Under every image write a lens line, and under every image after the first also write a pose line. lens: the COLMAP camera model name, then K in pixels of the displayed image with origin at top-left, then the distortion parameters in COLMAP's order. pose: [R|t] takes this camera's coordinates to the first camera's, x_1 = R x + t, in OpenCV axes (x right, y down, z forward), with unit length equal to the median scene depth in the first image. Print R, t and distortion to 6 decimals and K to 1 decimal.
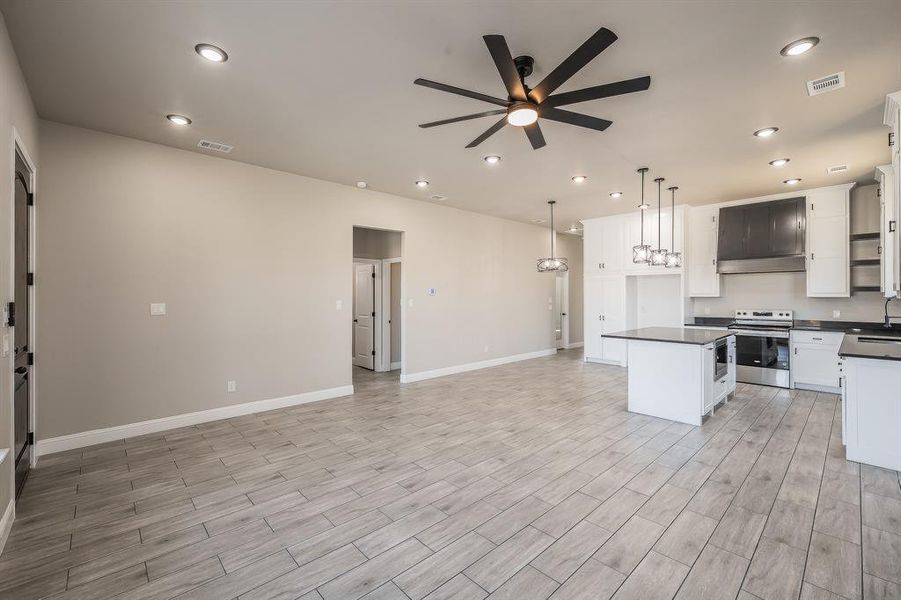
lens RADIAL K [[396.1, 0, 446.2], [0, 396.1, 293.7], [0, 0, 1]] dist [0.010938, 0.000072]
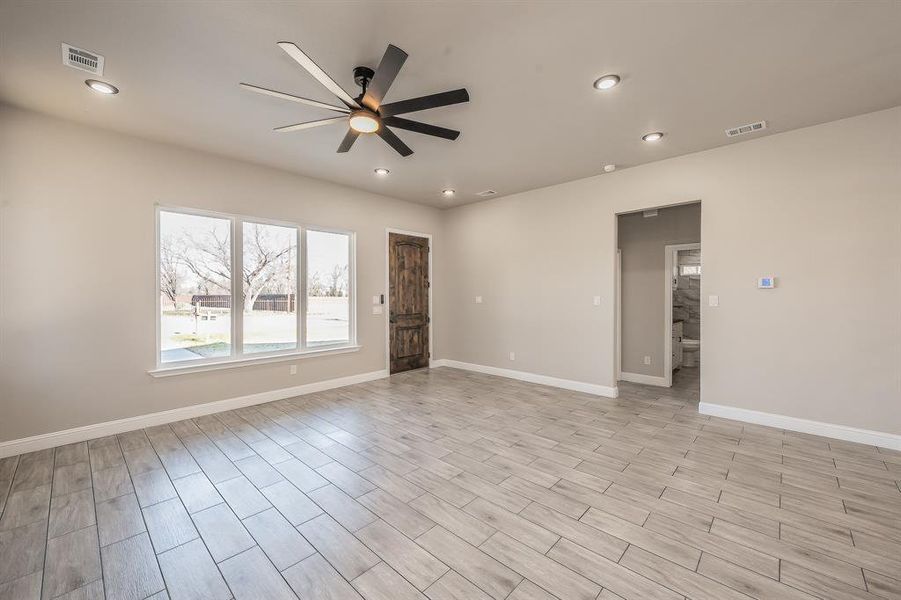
lens RADIAL K [[352.7, 0, 444.1], [0, 352.7, 297.6], [0, 0, 1]] dist [-0.002406, 0.000899]
pose [[0.051694, 0.012070, -0.998590, 0.546054], [0.007939, 0.999890, 0.012496, 0.006599], [0.998631, -0.008574, 0.051592, 0.552870]]
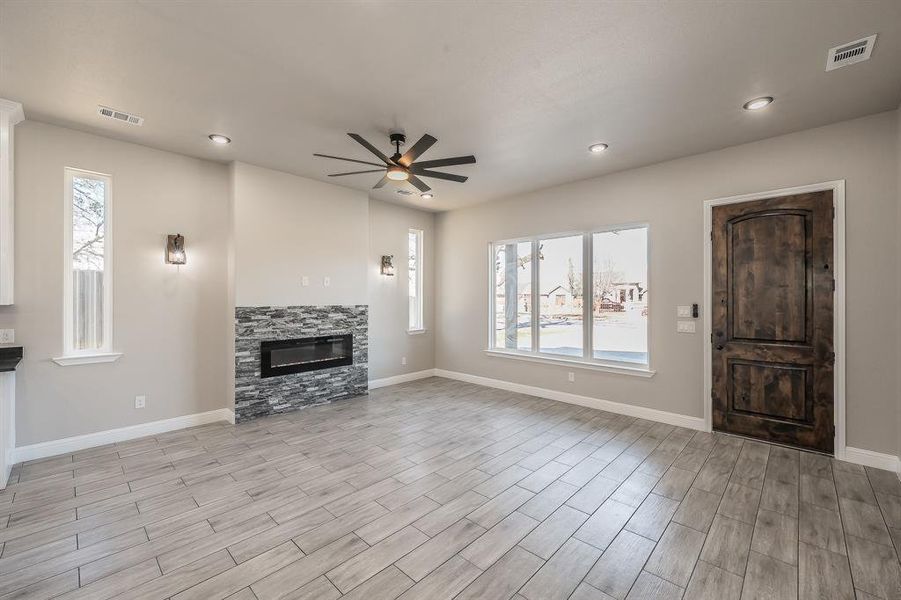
lens RADIAL K [[369.9, 0, 445.4], [0, 369.9, 299.3], [0, 0, 1]] dist [-0.000880, -0.000293]
pose [[-0.998316, 0.002342, -0.057968, 0.047089], [0.002381, 0.999997, -0.000591, 0.000261], [0.057966, -0.000728, -0.998318, 1.101758]]
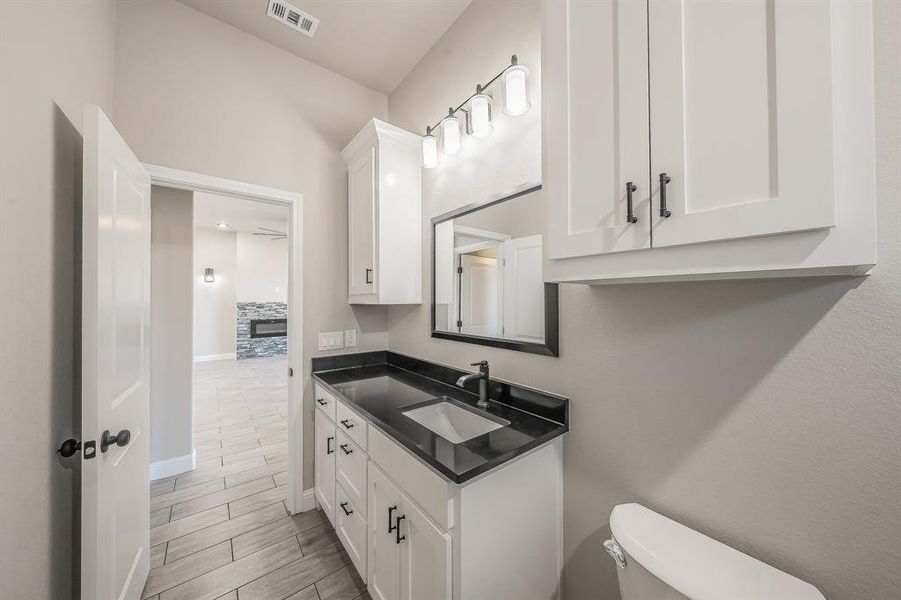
lens RADIAL K [[313.3, 0, 452.7], [0, 313.3, 297.7], [0, 0, 1]] dist [0.000602, 0.000014]
pose [[-0.997089, 0.001944, 0.076224, -0.521238], [0.001546, 0.999985, -0.005269, 0.002095], [-0.076233, -0.005135, -0.997077, 1.525314]]
